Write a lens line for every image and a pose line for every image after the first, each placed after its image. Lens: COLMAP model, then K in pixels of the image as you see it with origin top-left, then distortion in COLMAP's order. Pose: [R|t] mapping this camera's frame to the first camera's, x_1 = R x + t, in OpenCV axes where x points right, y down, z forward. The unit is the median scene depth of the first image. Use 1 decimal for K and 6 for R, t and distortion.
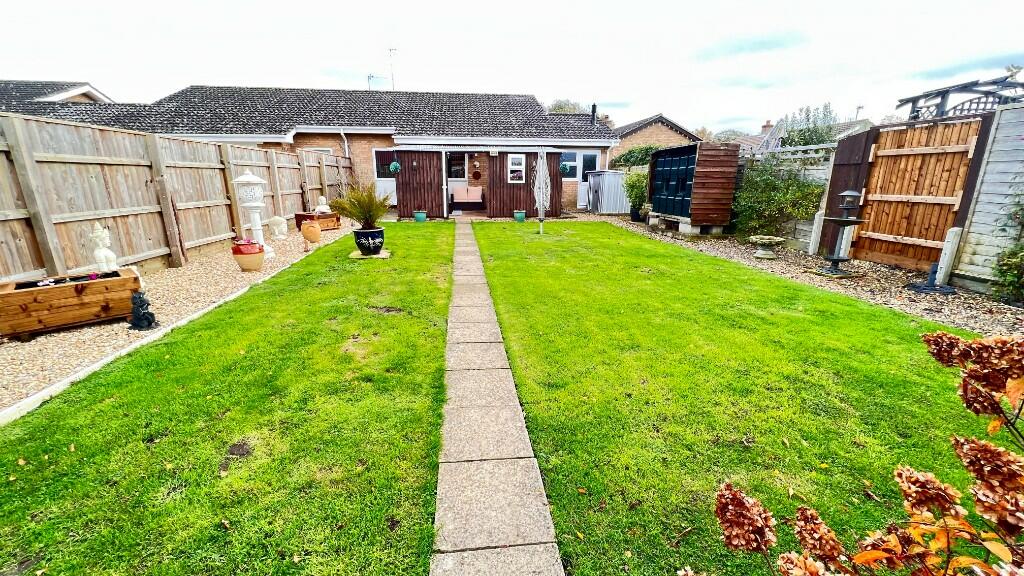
lens RADIAL K [[408.0, 0, 509.7], [0, 408.0, 284.4], [0, 0, 1]] dist [0.003700, -0.000669]
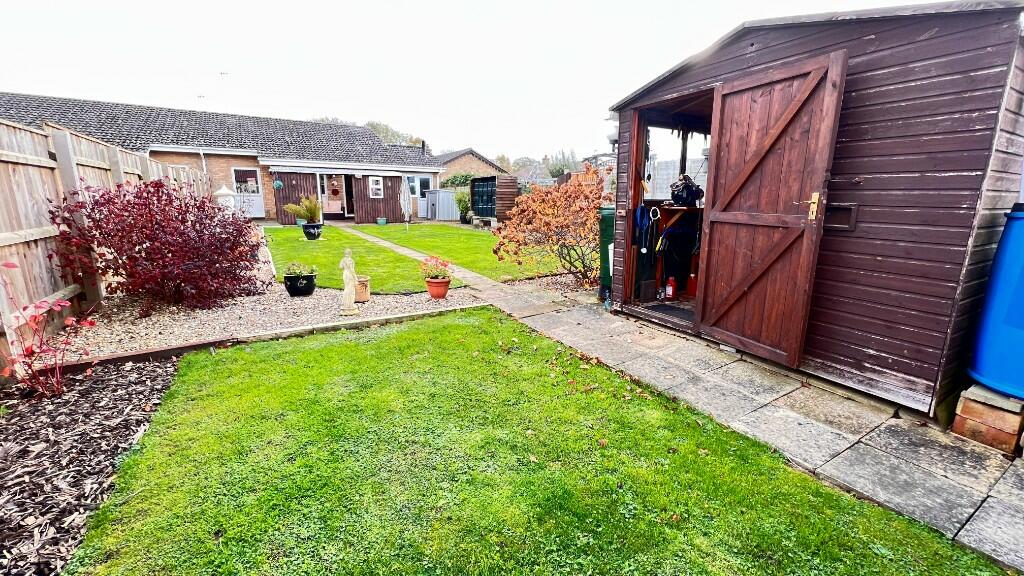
lens RADIAL K [[408.0, 0, 510.1], [0, 408.0, 285.7], [0, 0, 1]] dist [0.003700, -0.000669]
pose [[0.908460, -0.081906, 0.409868, -0.157455], [0.098698, 0.994918, -0.019941, 0.109142], [-0.406152, 0.058568, 0.911927, -0.387562]]
